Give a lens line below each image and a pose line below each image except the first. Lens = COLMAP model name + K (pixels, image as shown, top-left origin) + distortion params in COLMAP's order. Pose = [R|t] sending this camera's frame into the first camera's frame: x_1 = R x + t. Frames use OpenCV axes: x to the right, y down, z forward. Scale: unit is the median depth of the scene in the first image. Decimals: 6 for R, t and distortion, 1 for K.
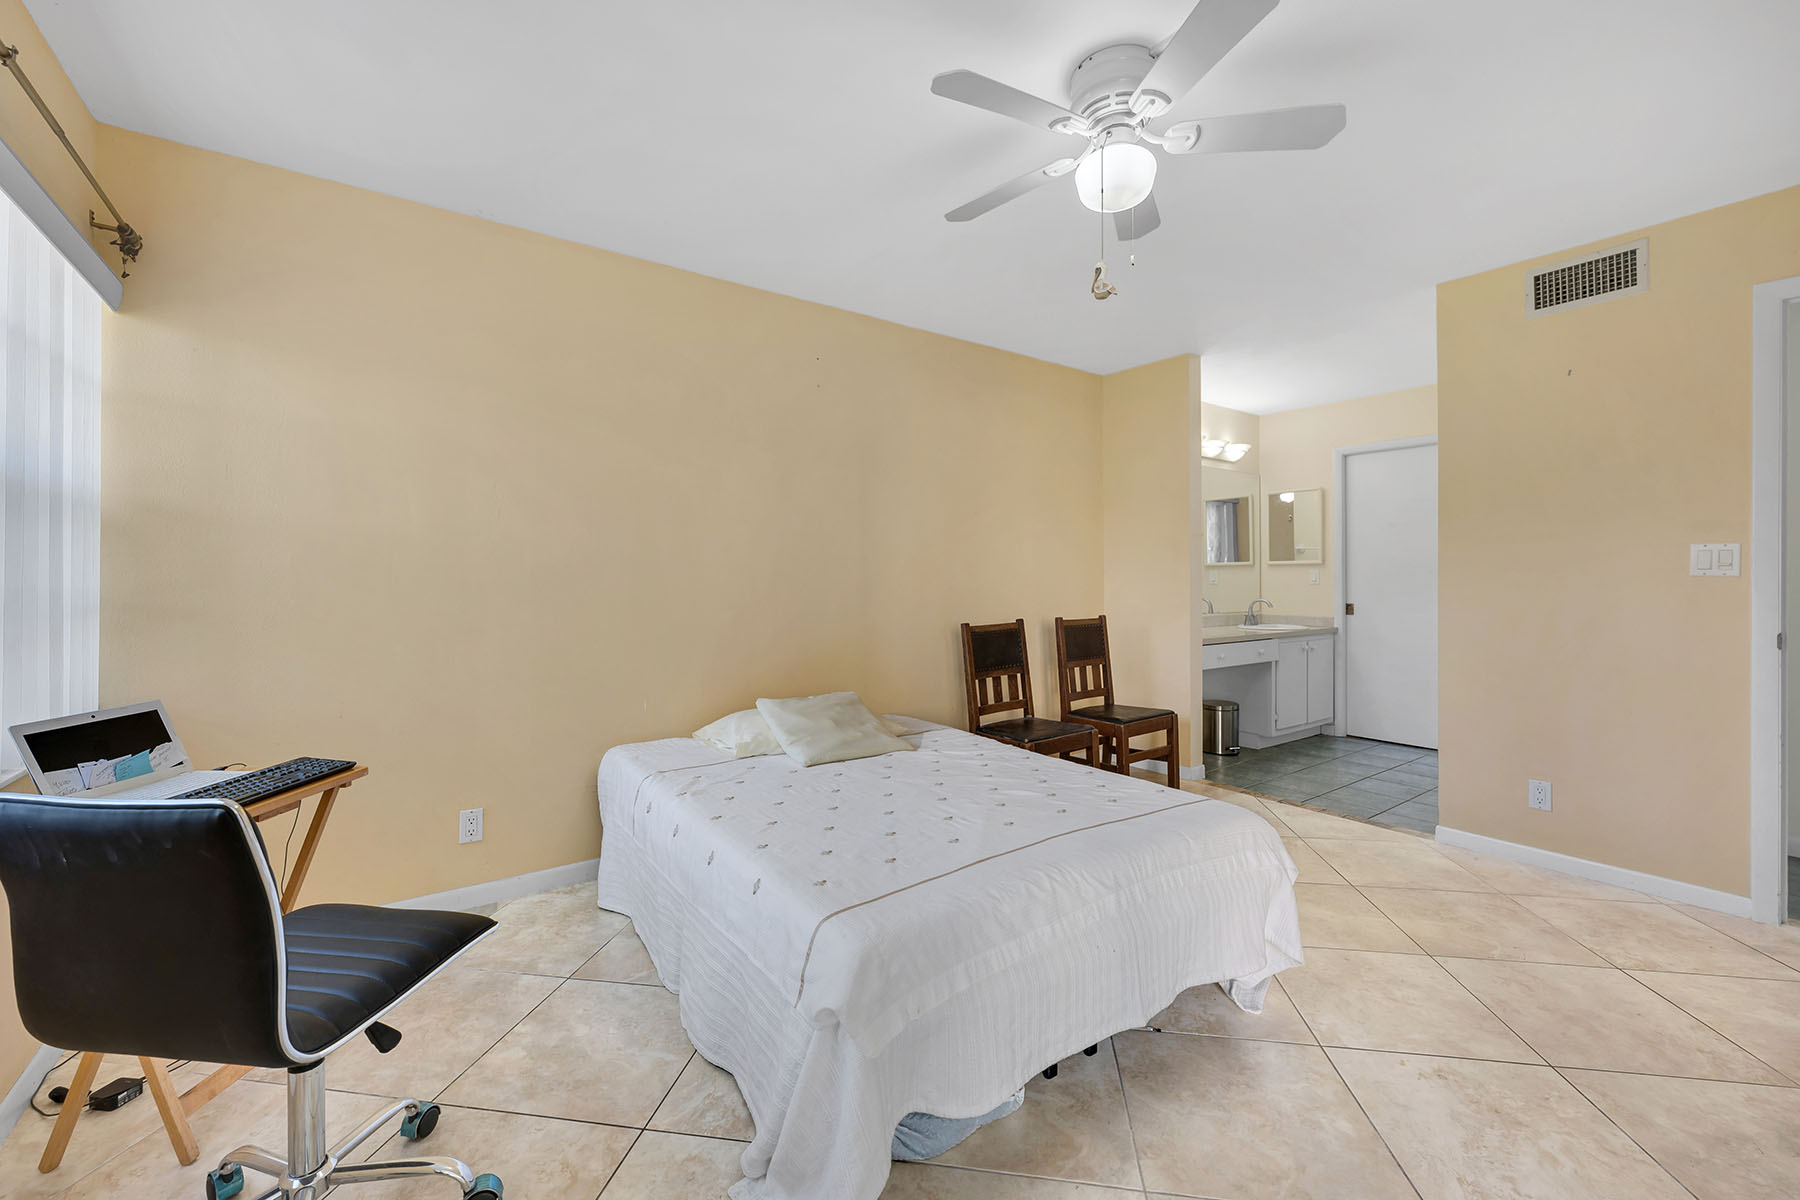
lens RADIAL K [[714.9, 0, 905.0], [0, 714.9, 586.1], [0, 0, 1]] dist [0.001148, -0.001308]
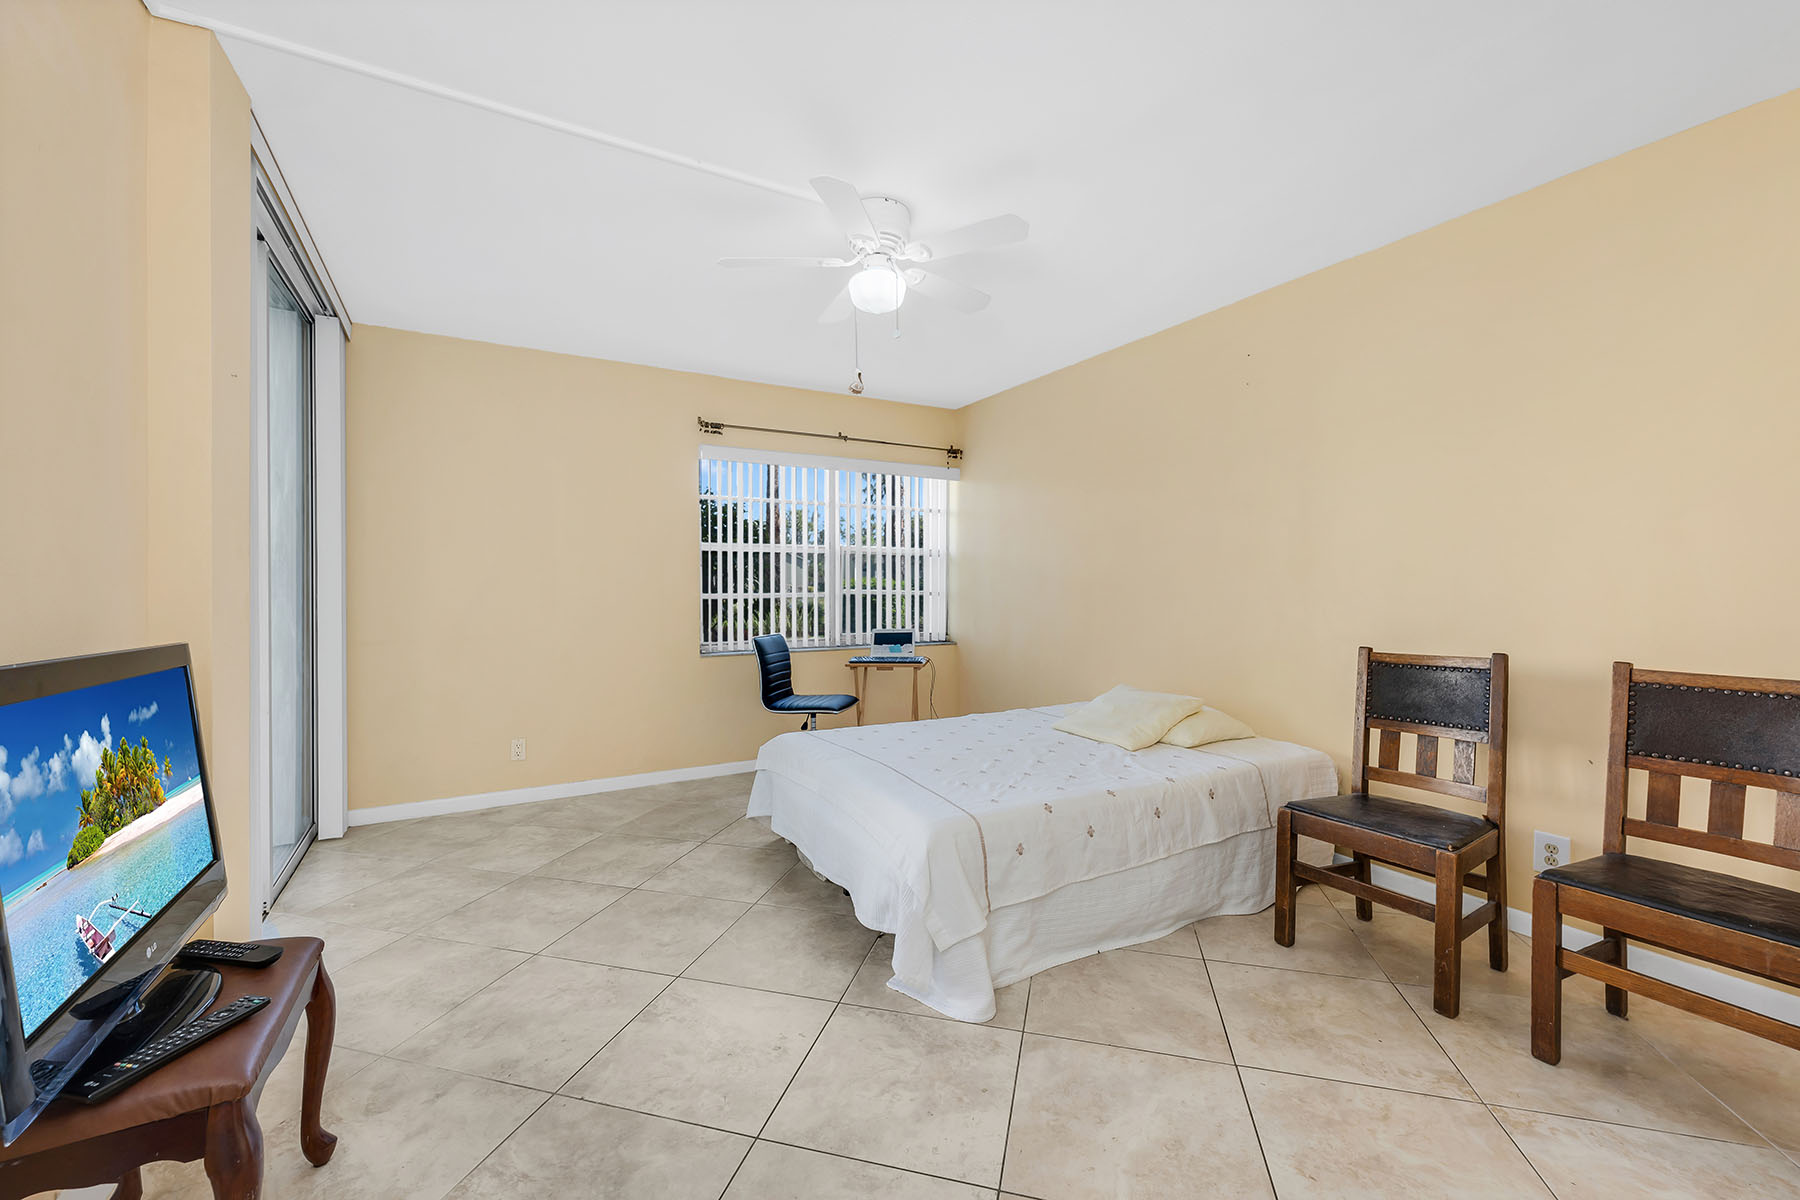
lens RADIAL K [[717.6, 0, 898.6], [0, 717.6, 590.2], [0, 0, 1]] dist [0.001896, -0.001624]
pose [[-0.104772, 0.009401, -0.994452, 1.682675], [-0.005723, 0.999933, 0.010056, -0.018914], [0.994480, 0.006745, -0.104711, 1.202590]]
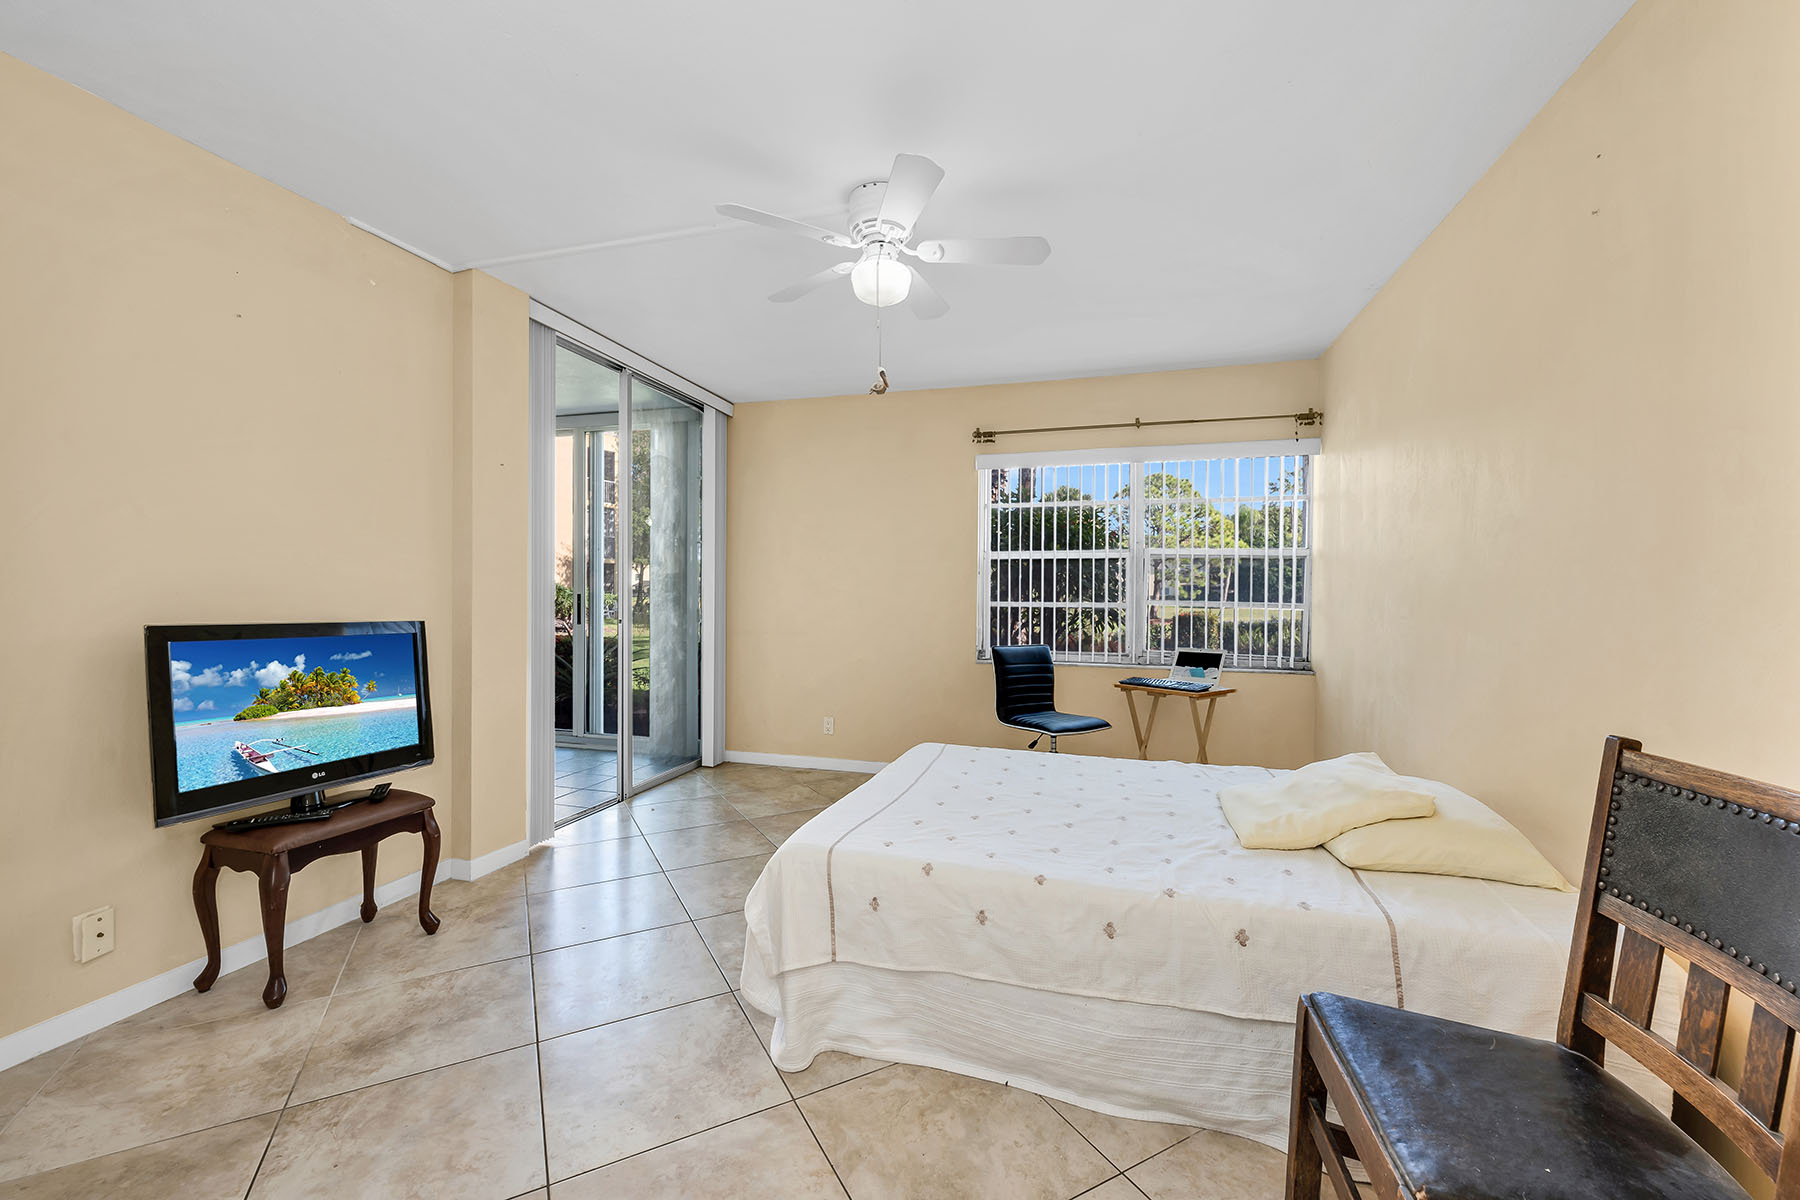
lens RADIAL K [[717.6, 0, 887.4], [0, 717.6, 600.4], [0, 0, 1]] dist [0.001896, -0.001624]
pose [[-0.790765, 0.004142, -0.612105, 1.092308], [-0.009935, 0.999759, 0.019599, -0.027746], [0.612039, 0.021580, -0.790533, 2.075096]]
